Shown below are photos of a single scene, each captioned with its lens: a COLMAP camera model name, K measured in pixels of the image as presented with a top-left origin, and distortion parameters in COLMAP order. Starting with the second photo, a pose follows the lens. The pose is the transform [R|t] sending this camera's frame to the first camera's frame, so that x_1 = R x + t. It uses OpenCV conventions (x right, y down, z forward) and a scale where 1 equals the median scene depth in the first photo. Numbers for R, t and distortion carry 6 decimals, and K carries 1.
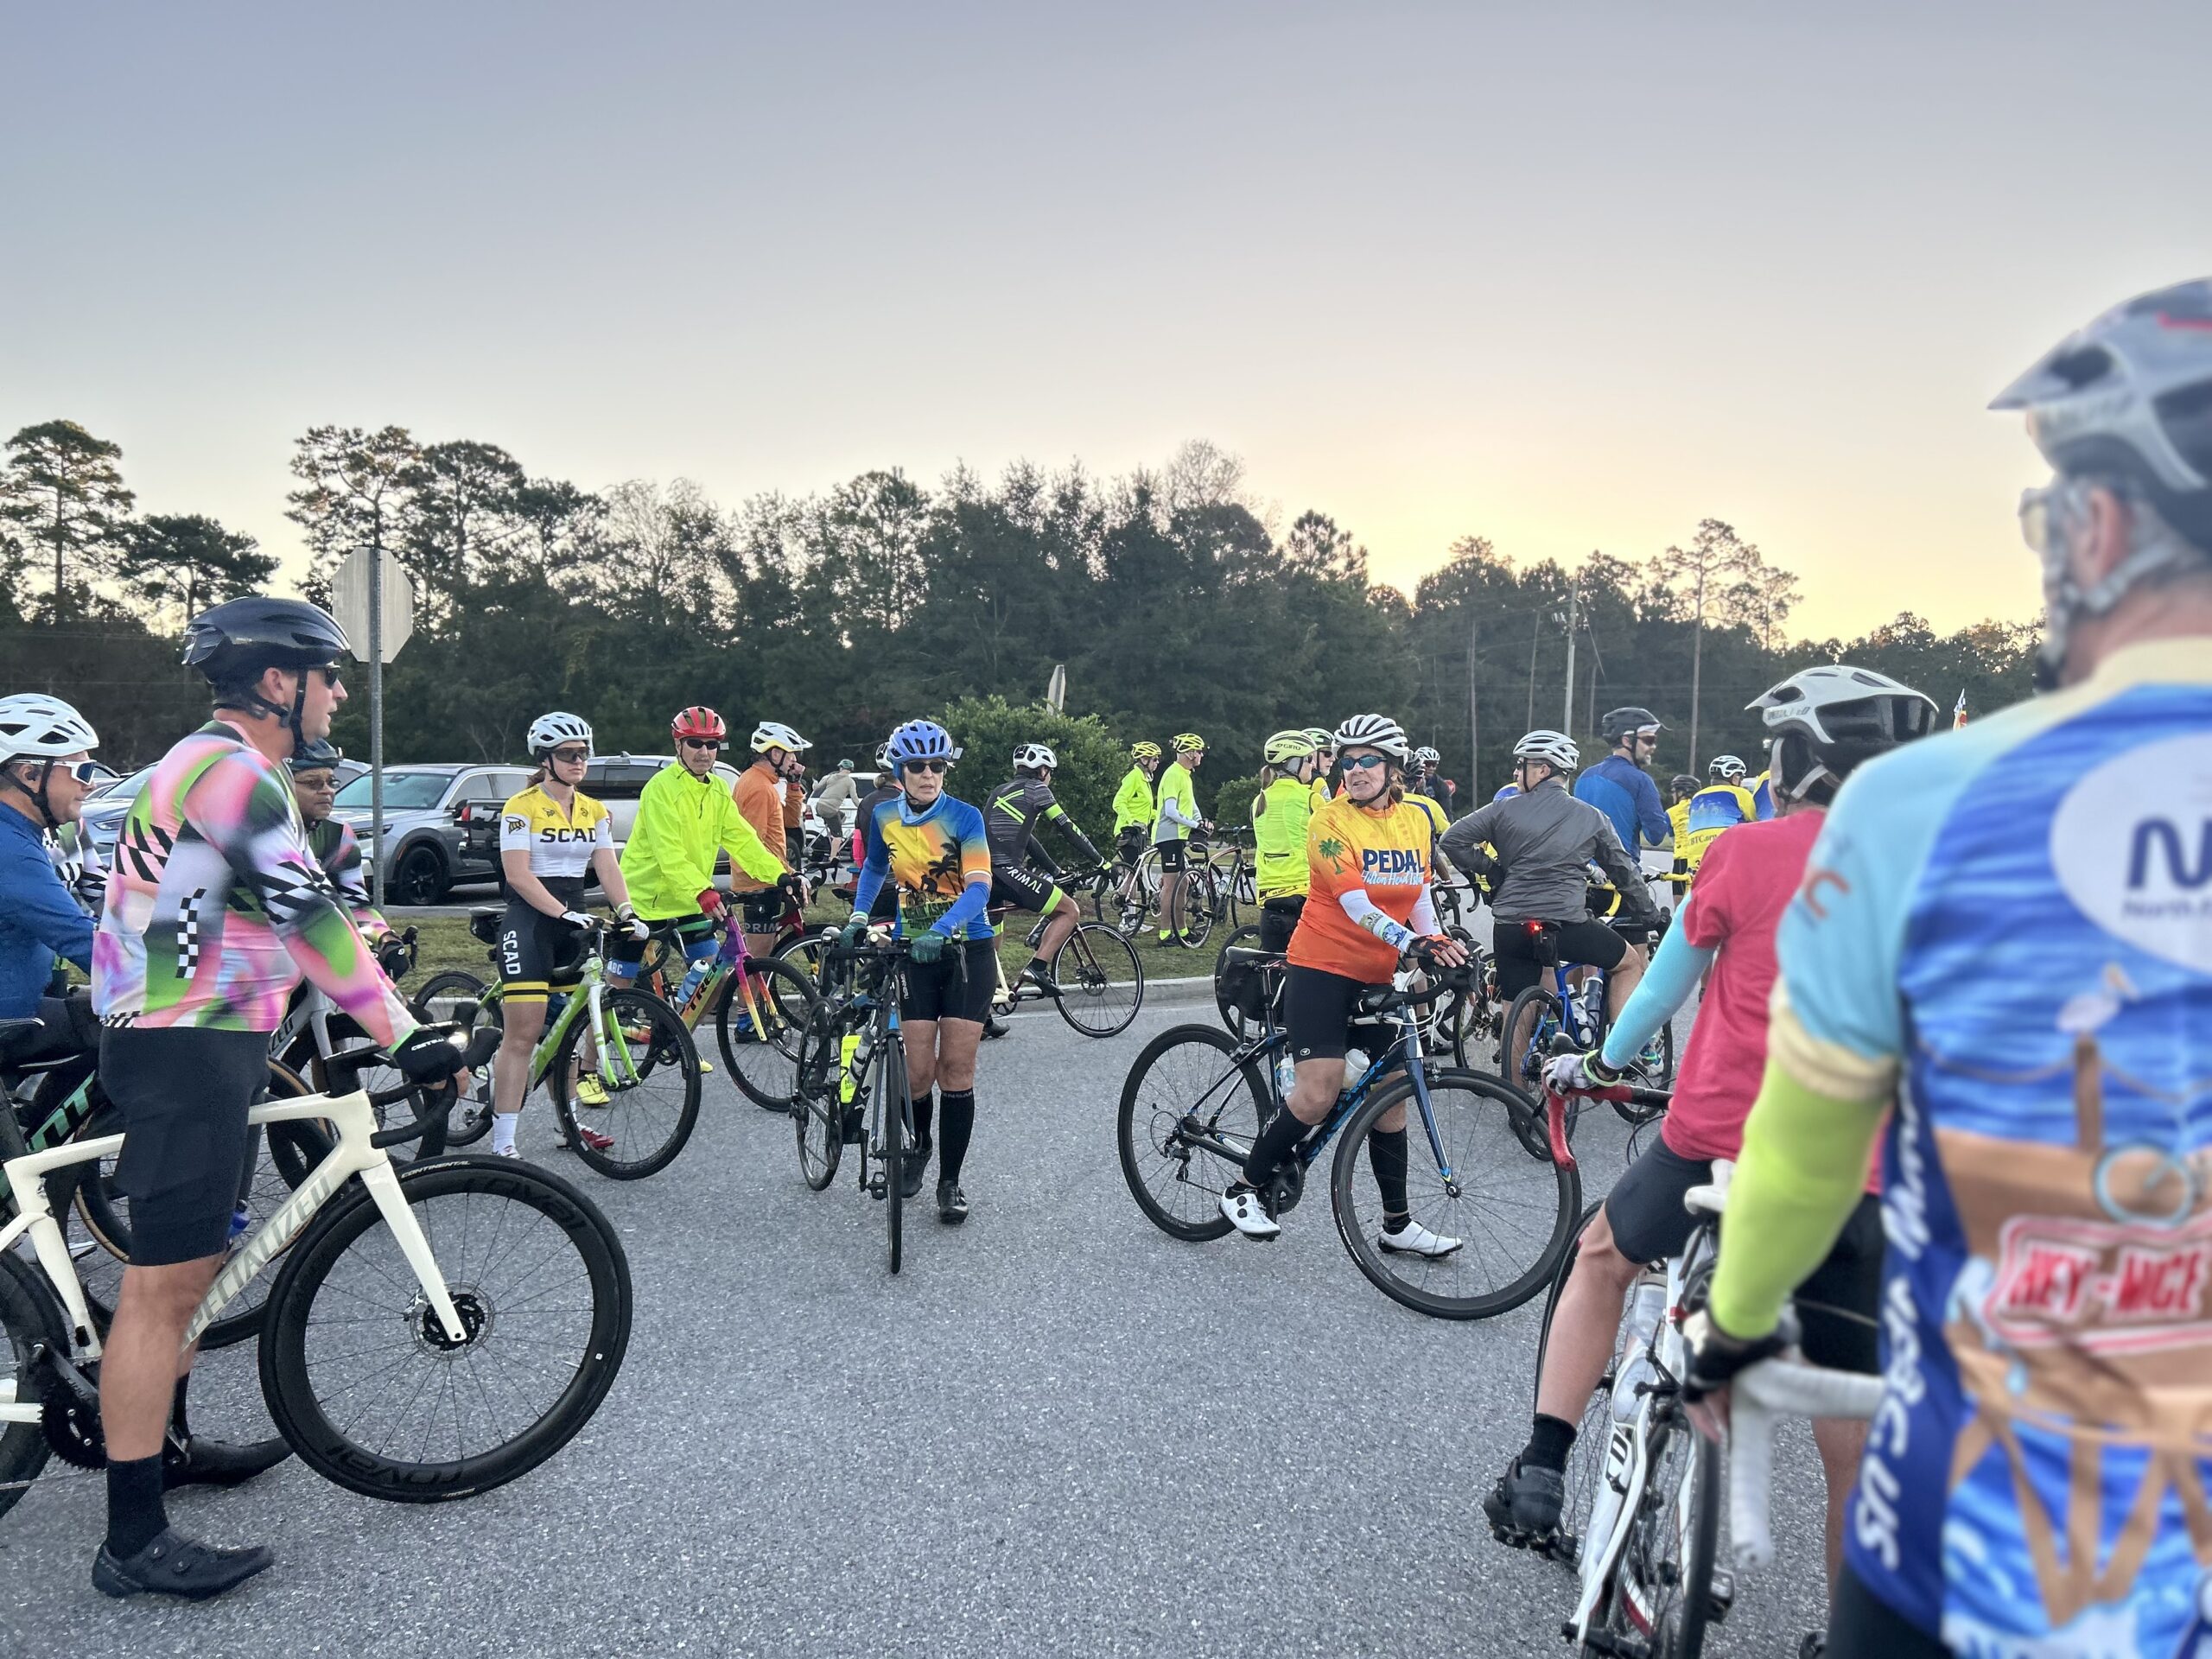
lens RADIAL K [[1658.3, 0, 1105.1], [0, 1658.3, 844.6], [0, 0, 1]] dist [0.048811, -0.066552]
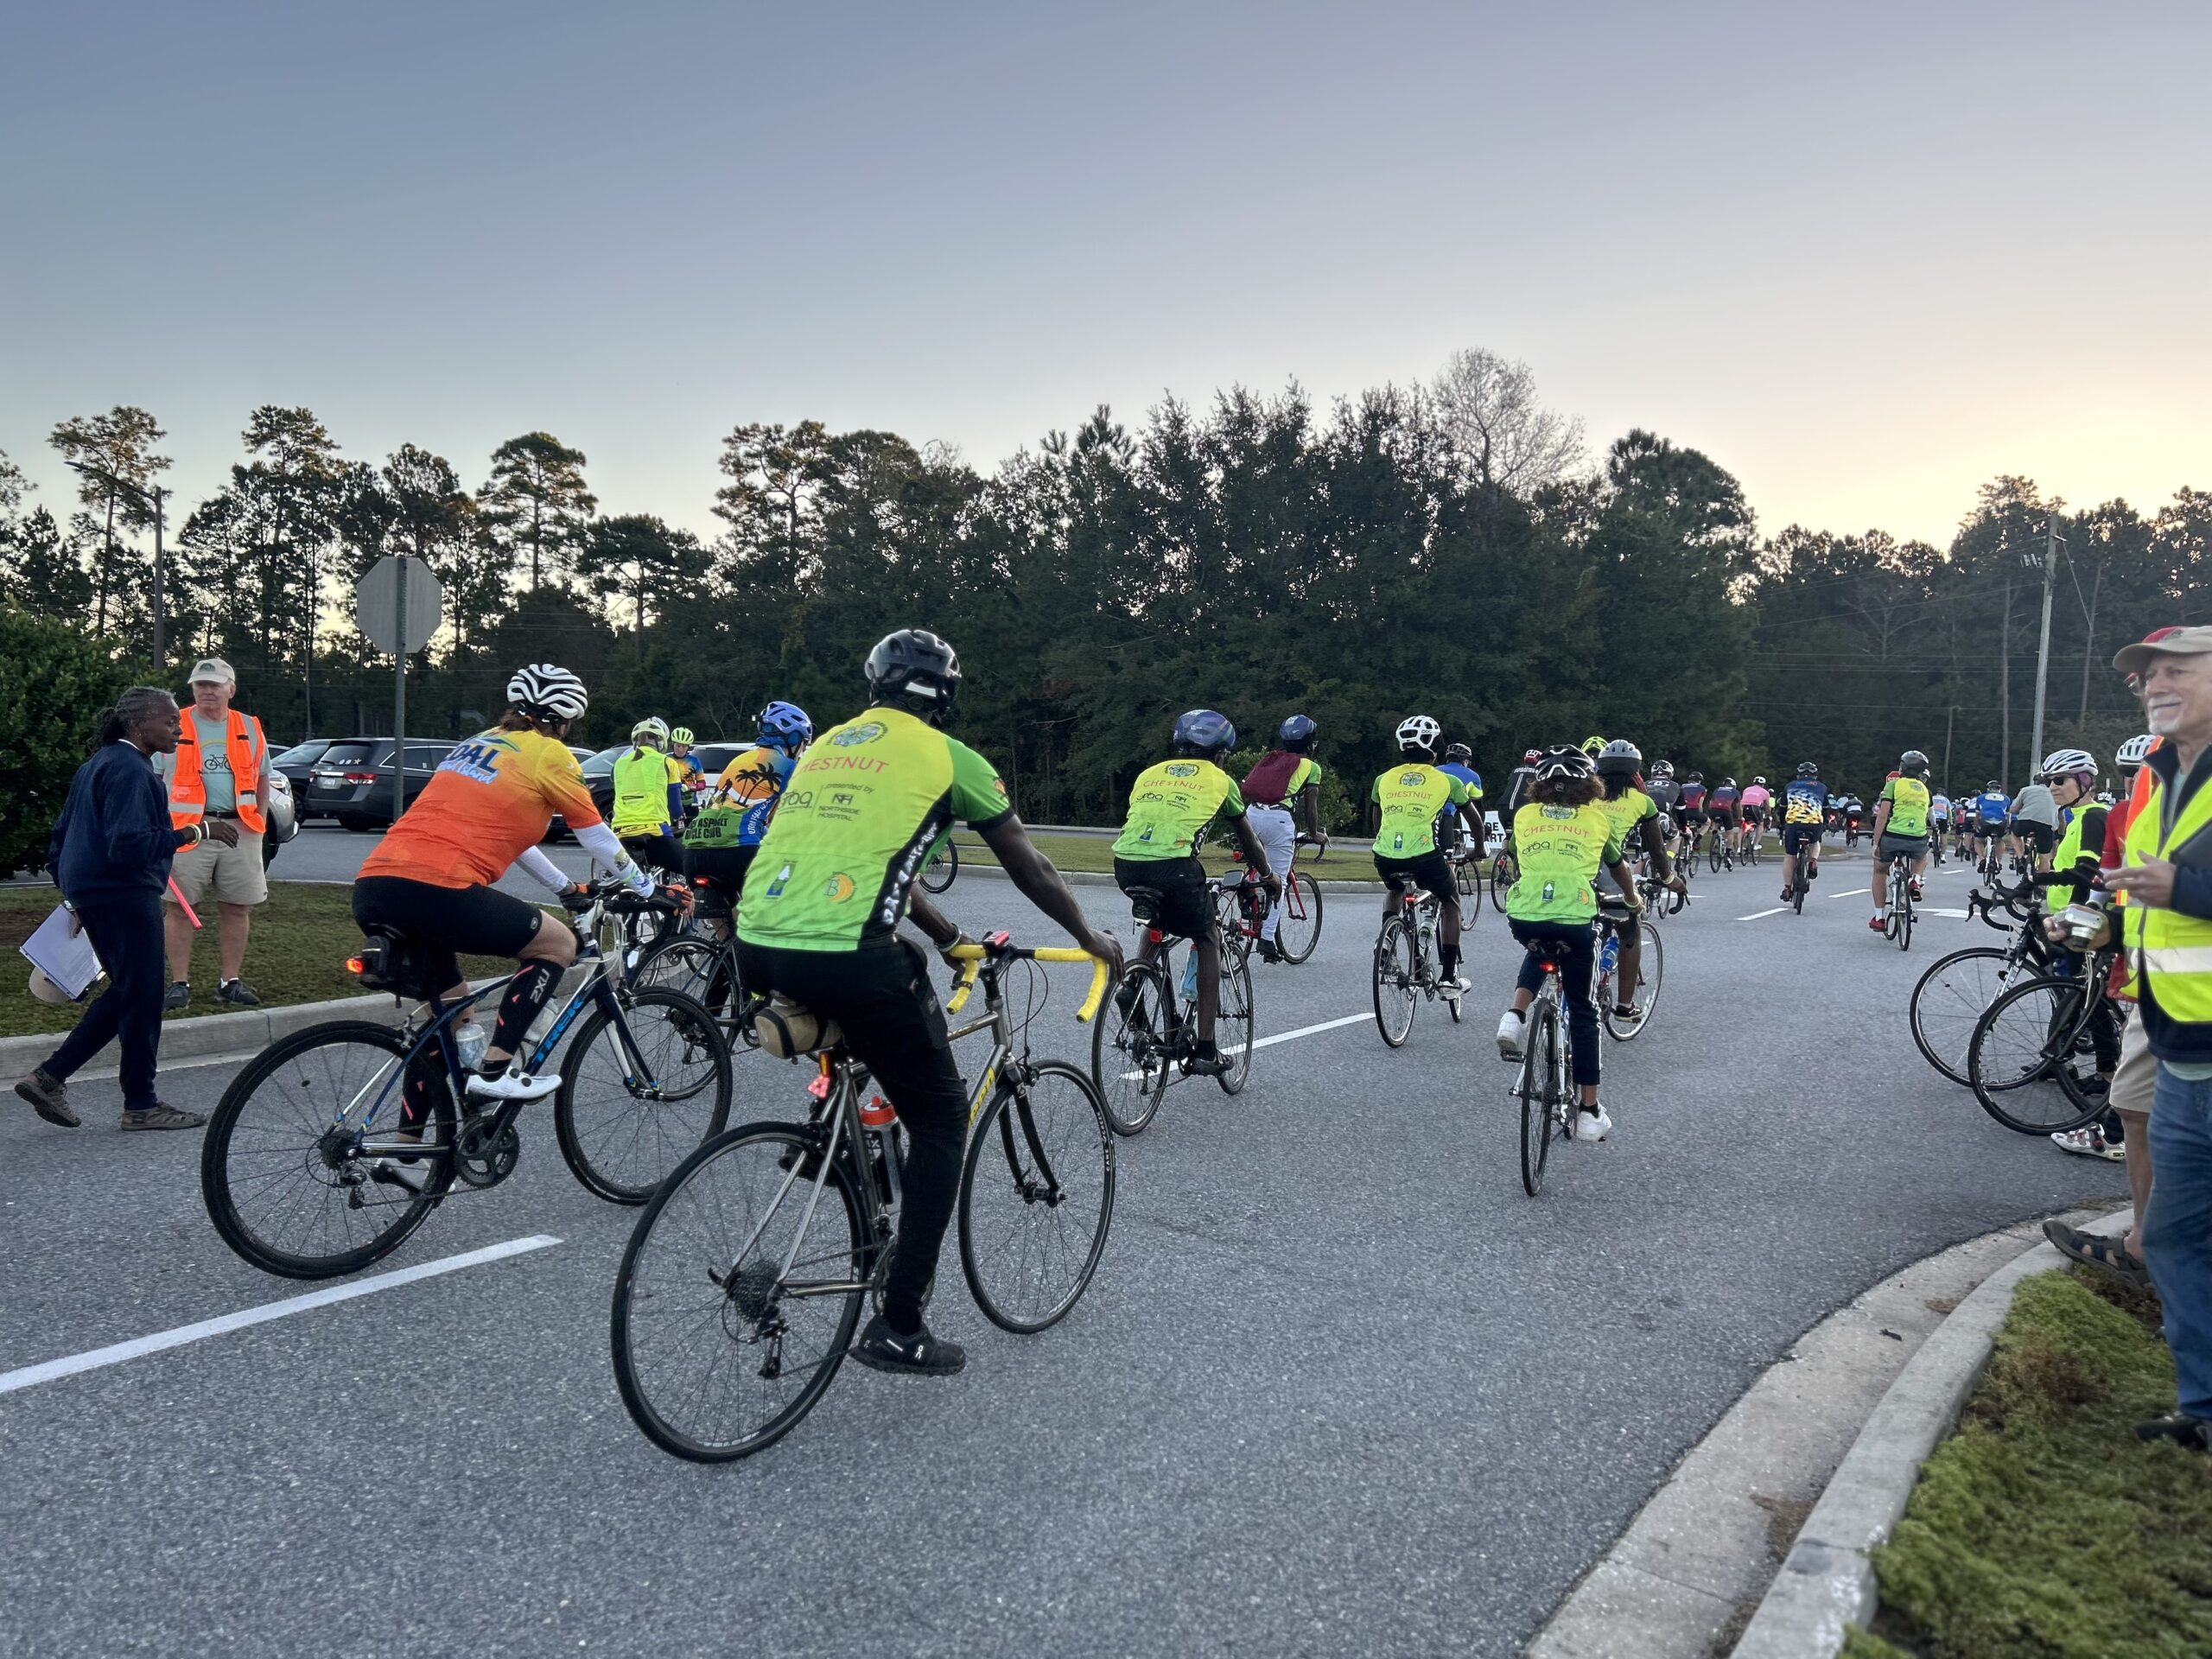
lens RADIAL K [[1658.3, 0, 1099.9], [0, 1658.3, 832.9], [0, 0, 1]] dist [0.048811, -0.066552]
pose [[0.941344, 0.021828, -0.336742, 0.097035], [-0.023071, 0.999734, 0.000310, 0.000145], [0.336659, 0.007477, 0.941597, 0.092819]]
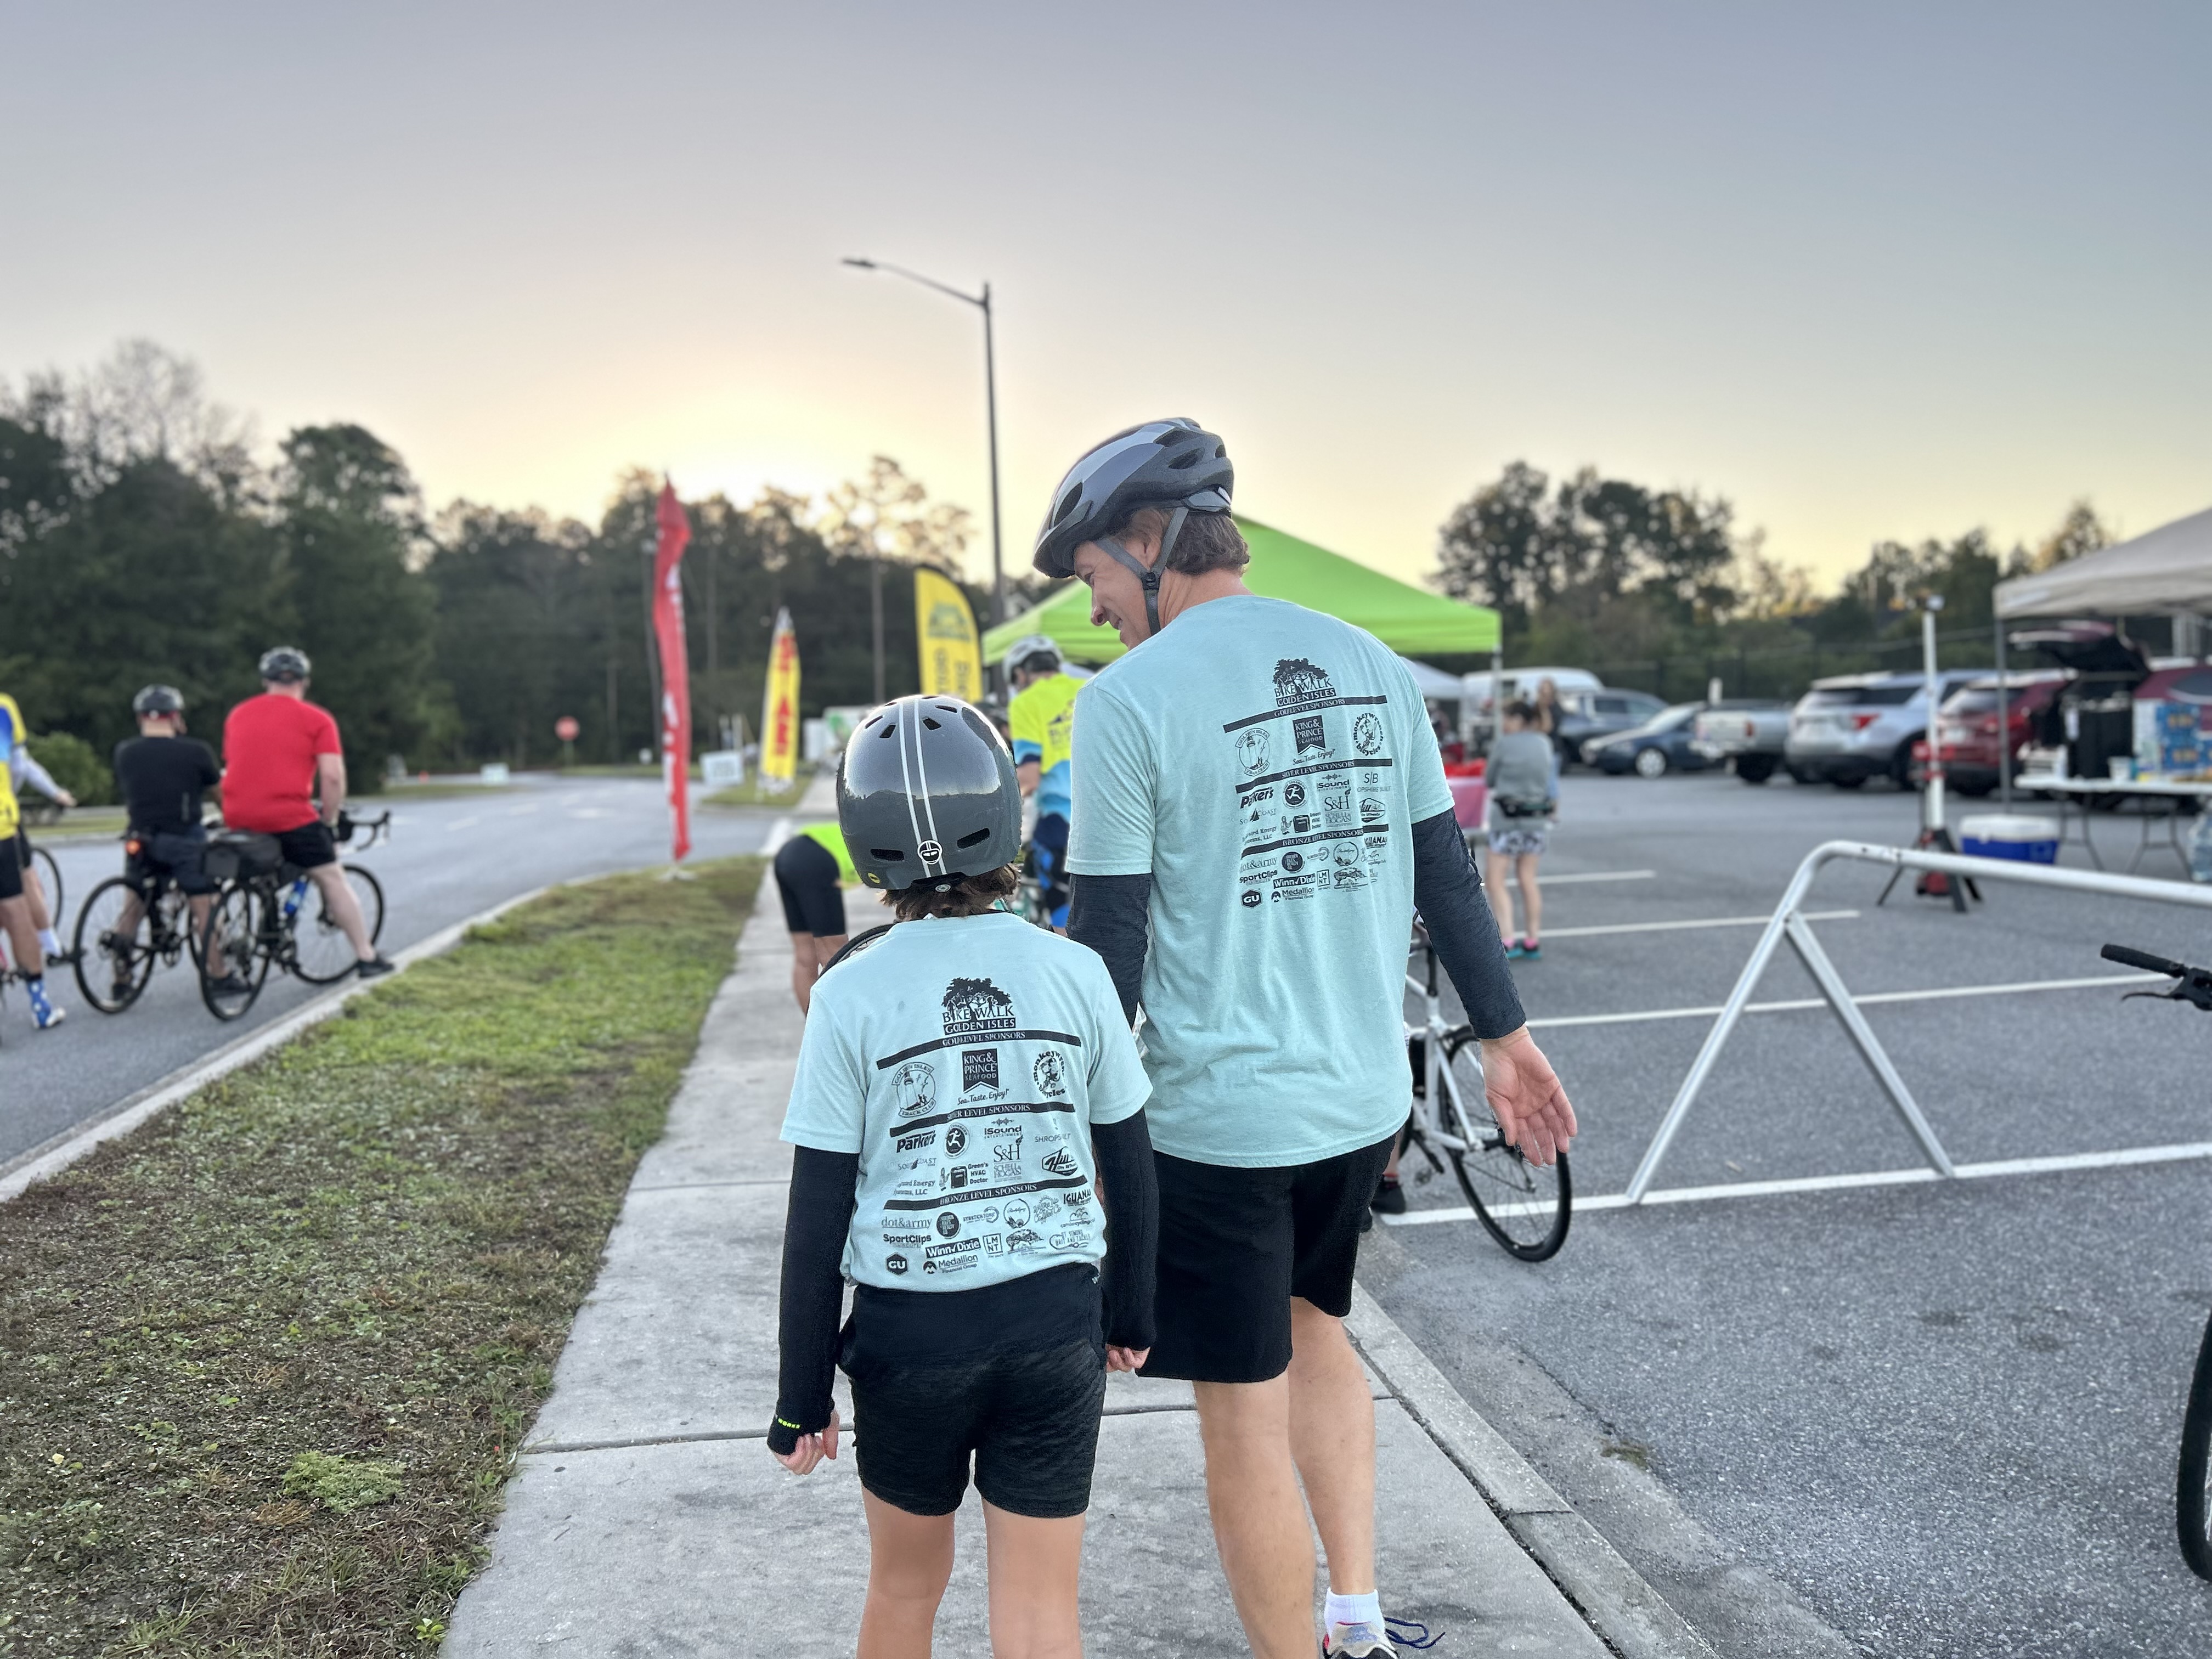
lens RADIAL K [[1658.3, 0, 1110.7], [0, 1658.3, 820.5], [0, 0, 1]] dist [0.048811, -0.066552]
pose [[0.916481, -0.070395, 0.393837, 0.092801], [0.061824, 0.997493, 0.034426, 0.003851], [-0.395273, -0.007203, 0.918535, 0.004267]]
